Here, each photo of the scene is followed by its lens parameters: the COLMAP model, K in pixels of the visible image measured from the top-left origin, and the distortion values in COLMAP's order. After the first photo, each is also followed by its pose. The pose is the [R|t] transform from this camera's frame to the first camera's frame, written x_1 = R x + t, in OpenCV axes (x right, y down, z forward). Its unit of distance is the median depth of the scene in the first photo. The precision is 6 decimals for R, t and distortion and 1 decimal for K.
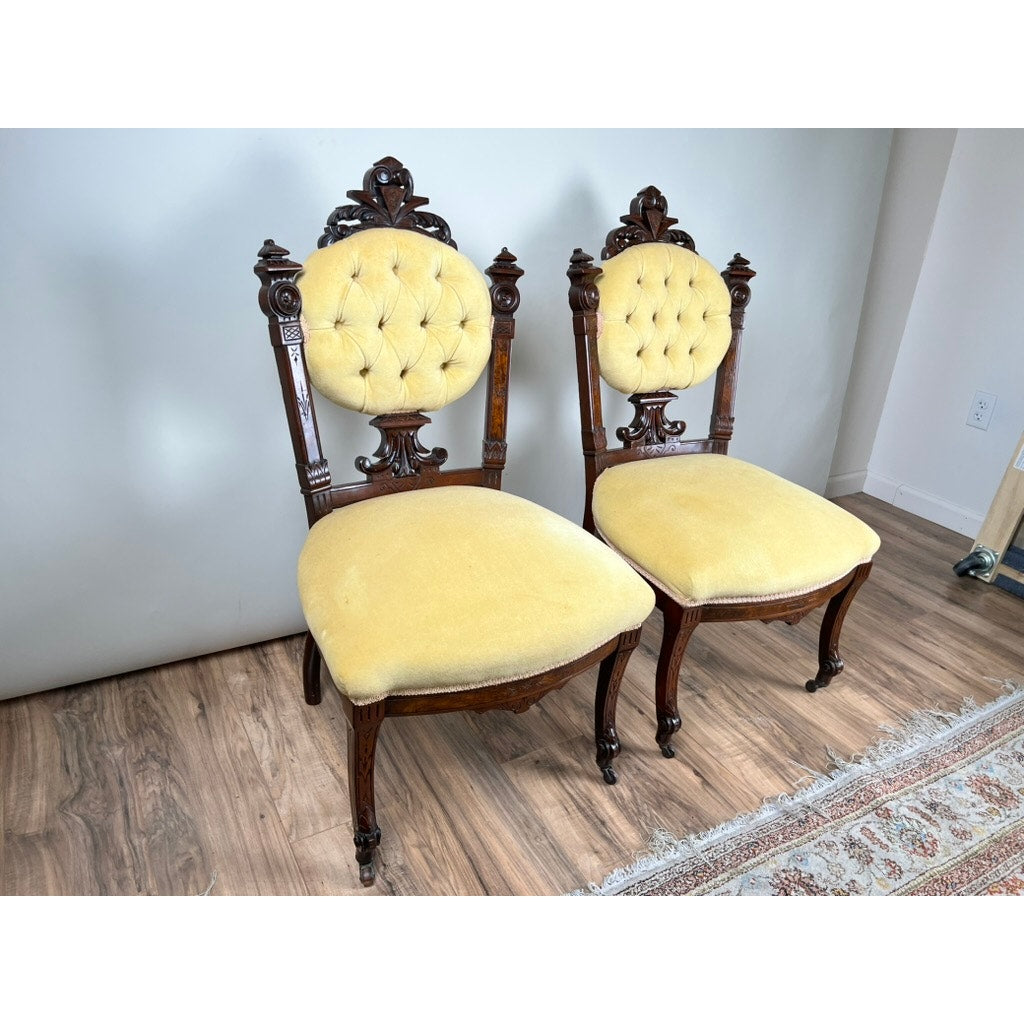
lens RADIAL K [[766.1, 0, 511.1], [0, 766.1, 511.3], [0, 0, 1]] dist [0.048319, -0.050663]
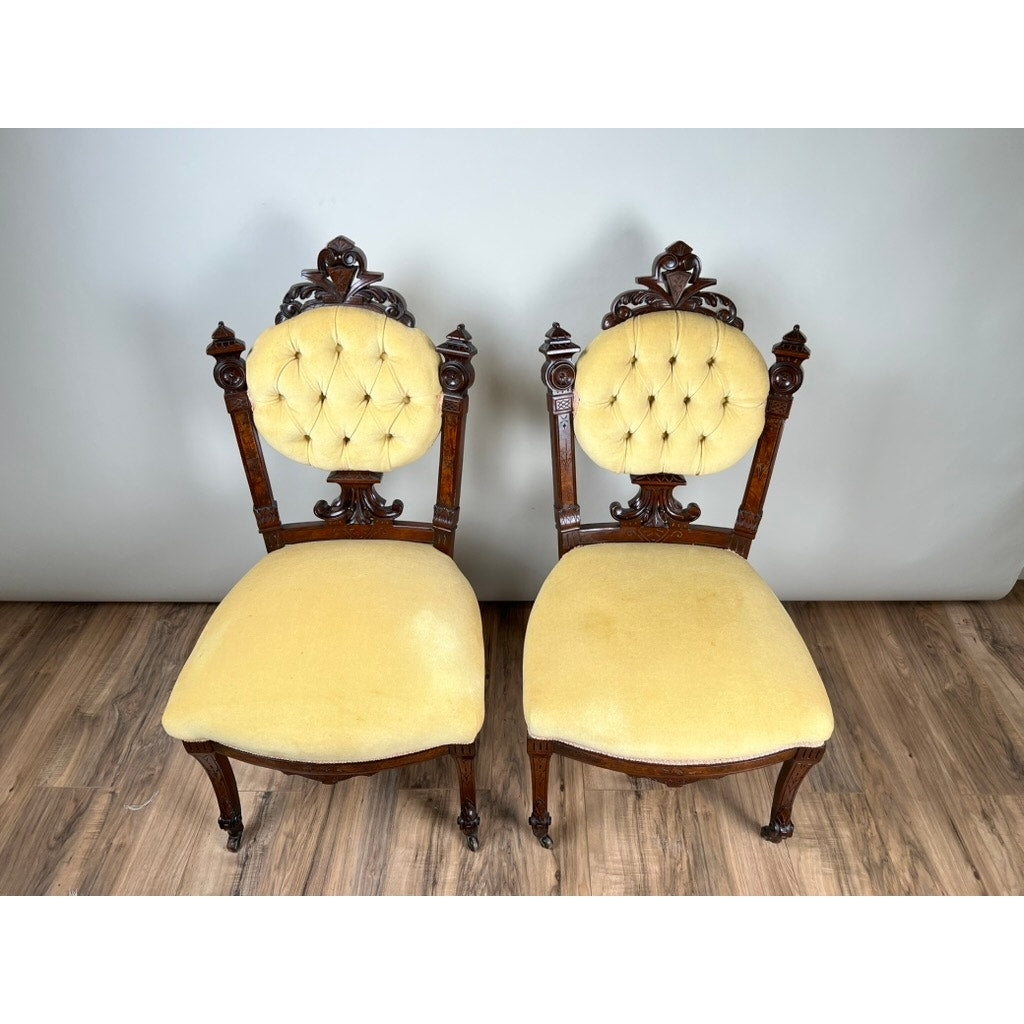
lens RADIAL K [[766.1, 0, 511.8], [0, 766.1, 512.8], [0, 0, 1]] dist [0.048319, -0.050663]
pose [[0.854005, 0.246587, -0.458116, 0.574599], [-0.146362, 0.958852, 0.243272, -0.378471], [0.499253, -0.140704, 0.854956, 0.183613]]
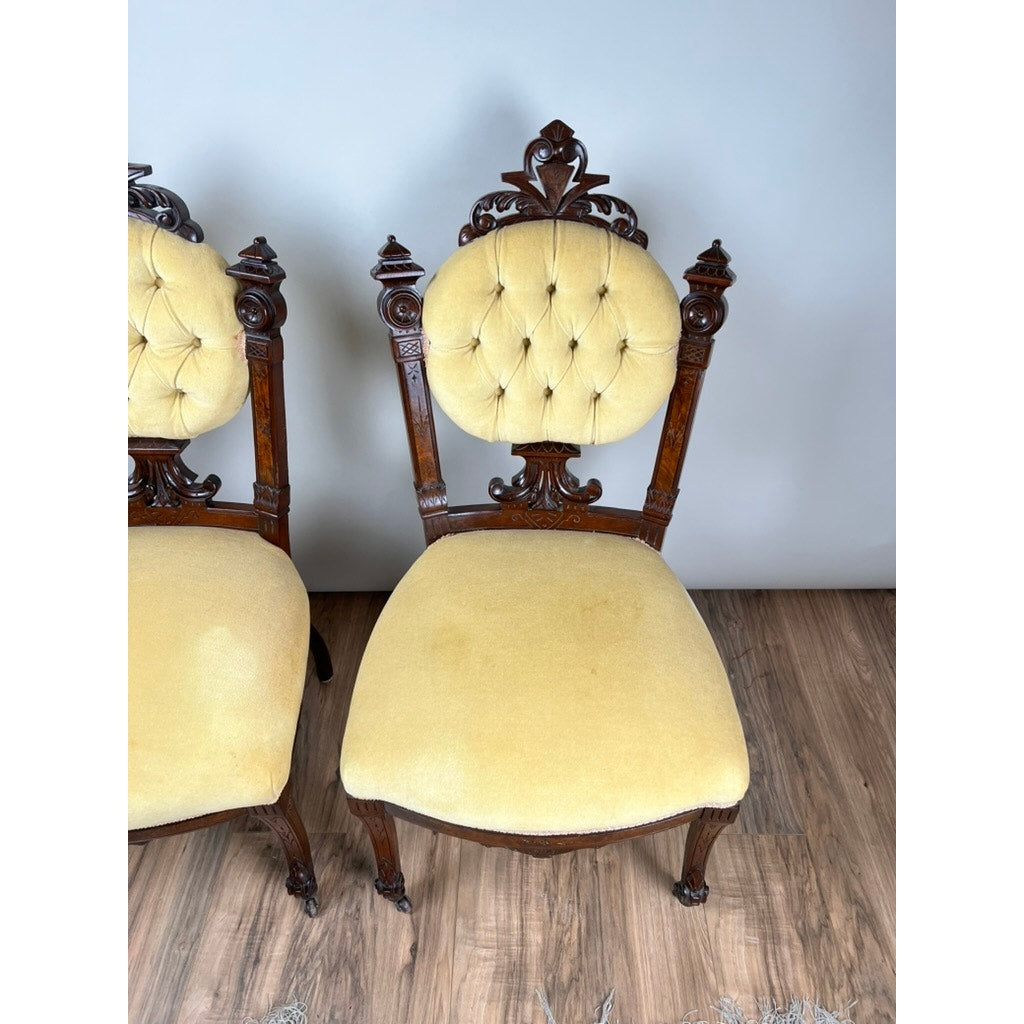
lens RADIAL K [[766.1, 0, 518.8], [0, 766.1, 517.6], [0, 0, 1]] dist [0.048319, -0.050663]
pose [[0.857246, 0.275096, -0.435260, 0.602640], [-0.146994, 0.940887, 0.305161, -0.370147], [0.493480, -0.197618, 0.847010, 0.492718]]
